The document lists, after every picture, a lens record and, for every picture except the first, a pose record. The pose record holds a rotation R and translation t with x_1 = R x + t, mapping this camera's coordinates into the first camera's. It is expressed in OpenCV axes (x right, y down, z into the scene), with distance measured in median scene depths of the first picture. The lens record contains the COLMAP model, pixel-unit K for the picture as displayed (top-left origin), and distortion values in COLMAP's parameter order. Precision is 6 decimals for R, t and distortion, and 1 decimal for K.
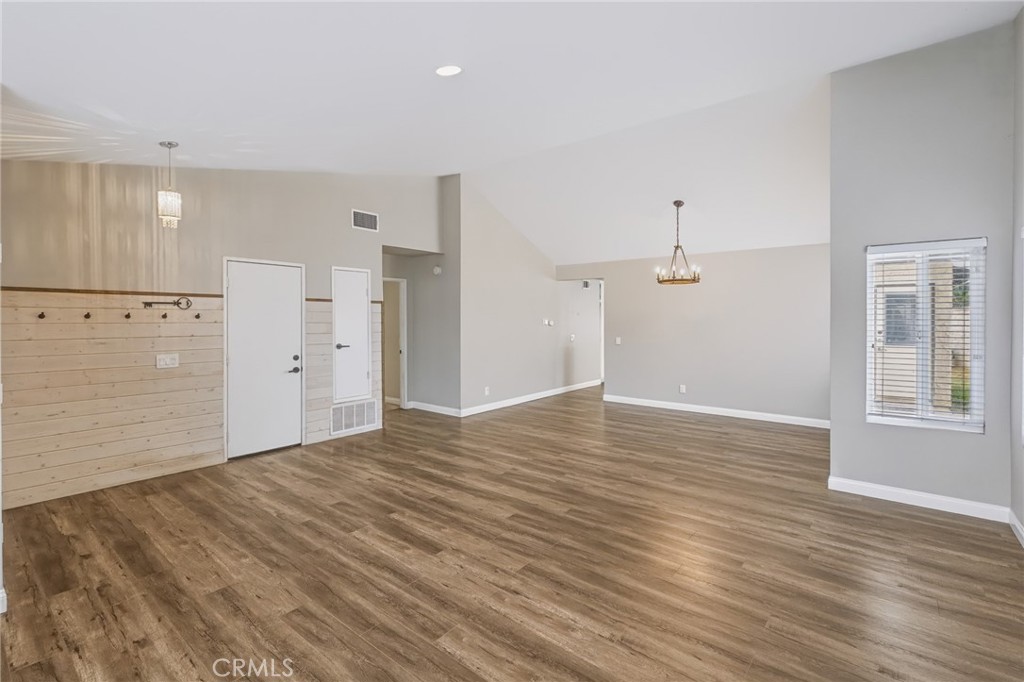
lens RADIAL K [[464.5, 0, 514.6], [0, 464.5, 318.4], [0, 0, 1]] dist [0.000365, -0.000183]
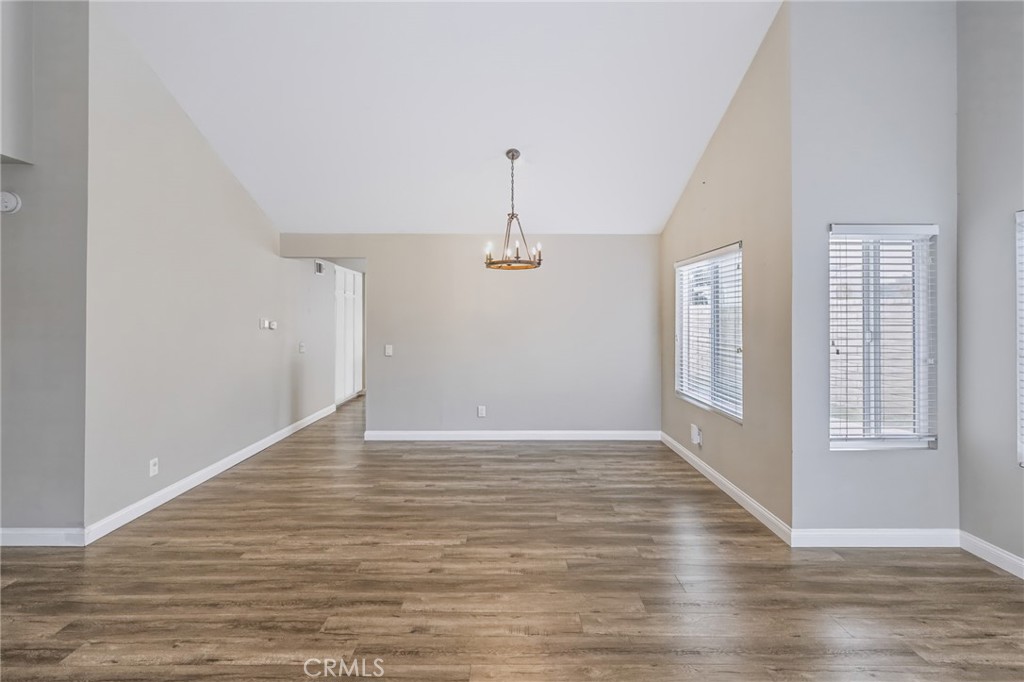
lens RADIAL K [[471.0, 0, 513.1], [0, 471.0, 308.9], [0, 0, 1]] dist [0.004333, -0.000432]
pose [[0.777216, 0.010527, 0.629146, -0.135393], [0.001125, 0.999835, -0.018120, 0.000660], [-0.629233, 0.014791, 0.777076, 0.638060]]
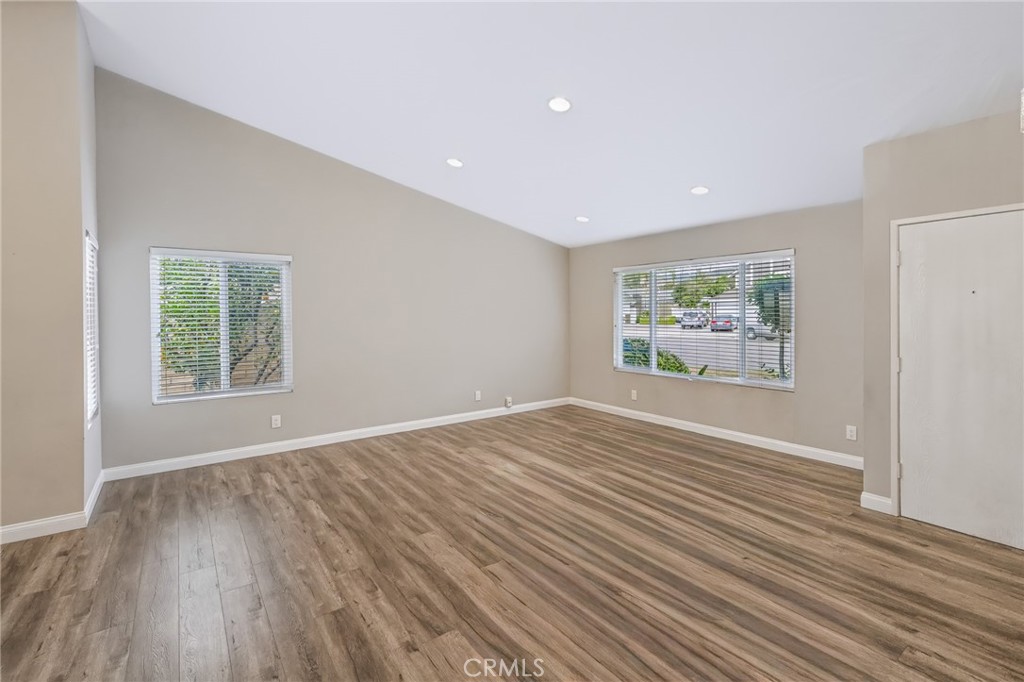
lens RADIAL K [[464.5, 0, 514.6], [0, 464.5, 318.4], [0, 0, 1]] dist [0.000365, -0.000183]
pose [[-0.965876, 0.001418, 0.259001, -0.221148], [0.005402, 0.999878, 0.014671, 0.001623], [-0.258948, 0.015570, -0.965766, 1.455314]]
